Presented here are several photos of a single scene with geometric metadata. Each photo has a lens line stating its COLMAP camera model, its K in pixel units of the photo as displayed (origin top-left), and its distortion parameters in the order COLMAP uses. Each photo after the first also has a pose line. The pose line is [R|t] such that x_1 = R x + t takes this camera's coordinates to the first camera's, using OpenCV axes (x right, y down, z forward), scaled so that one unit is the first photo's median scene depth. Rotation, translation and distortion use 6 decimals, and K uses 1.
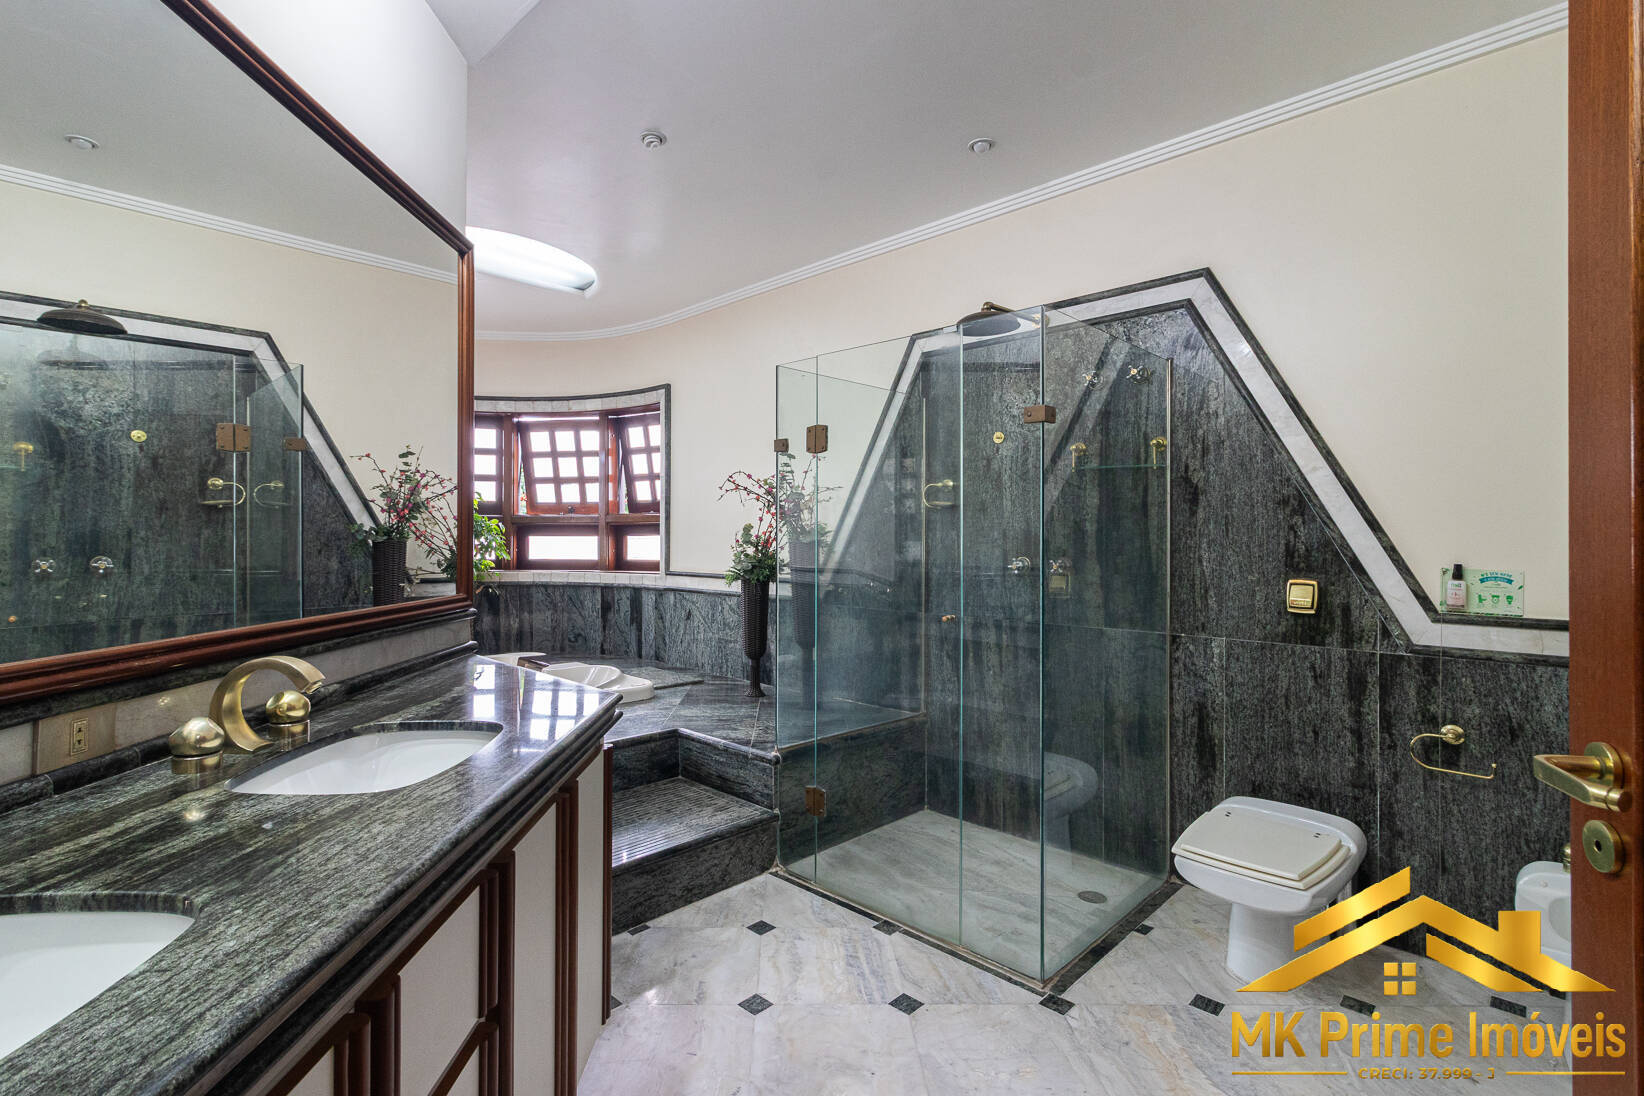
lens RADIAL K [[782.9, 0, 819.7], [0, 782.9, 543.7], [0, 0, 1]] dist [0.006870, 0.000097]
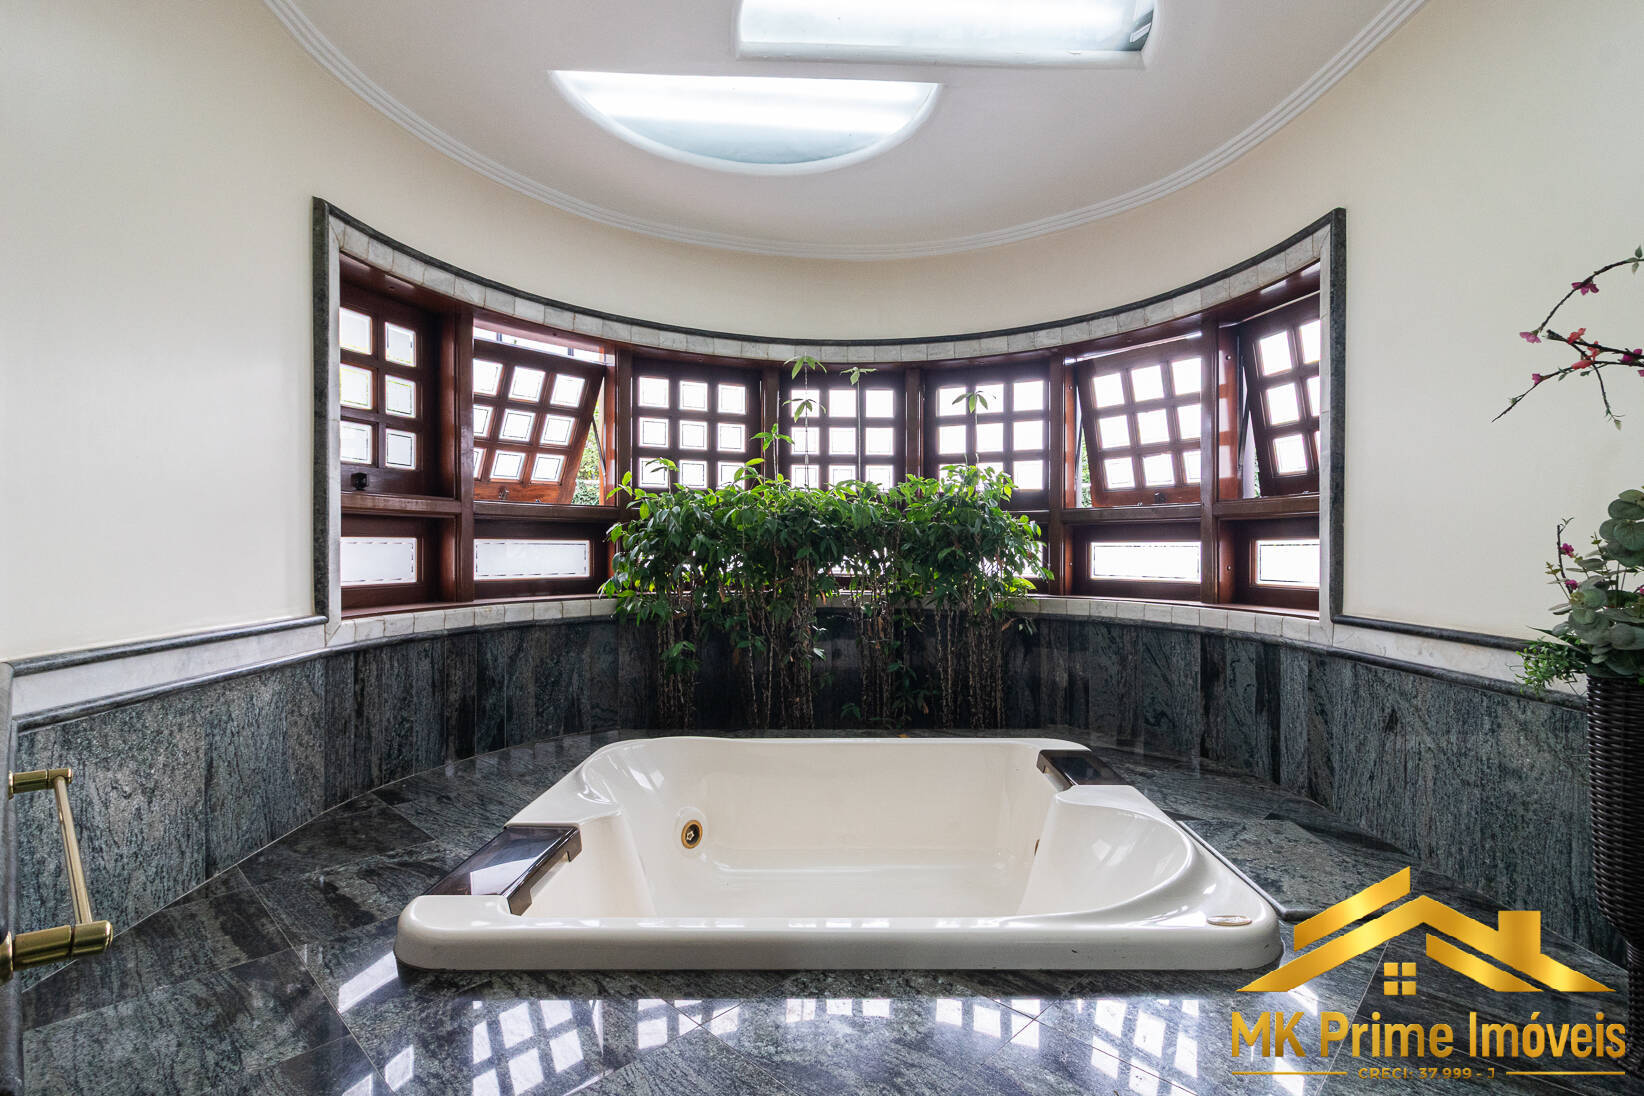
lens RADIAL K [[782.9, 0, 851.9], [0, 782.9, 551.2], [0, 0, 1]] dist [0.006870, 0.000097]
pose [[0.711003, 0.001438, -0.703188, -0.064493], [0.000492, 0.999997, 0.002543, -0.004012], [0.703189, -0.002154, 0.711000, 0.422532]]
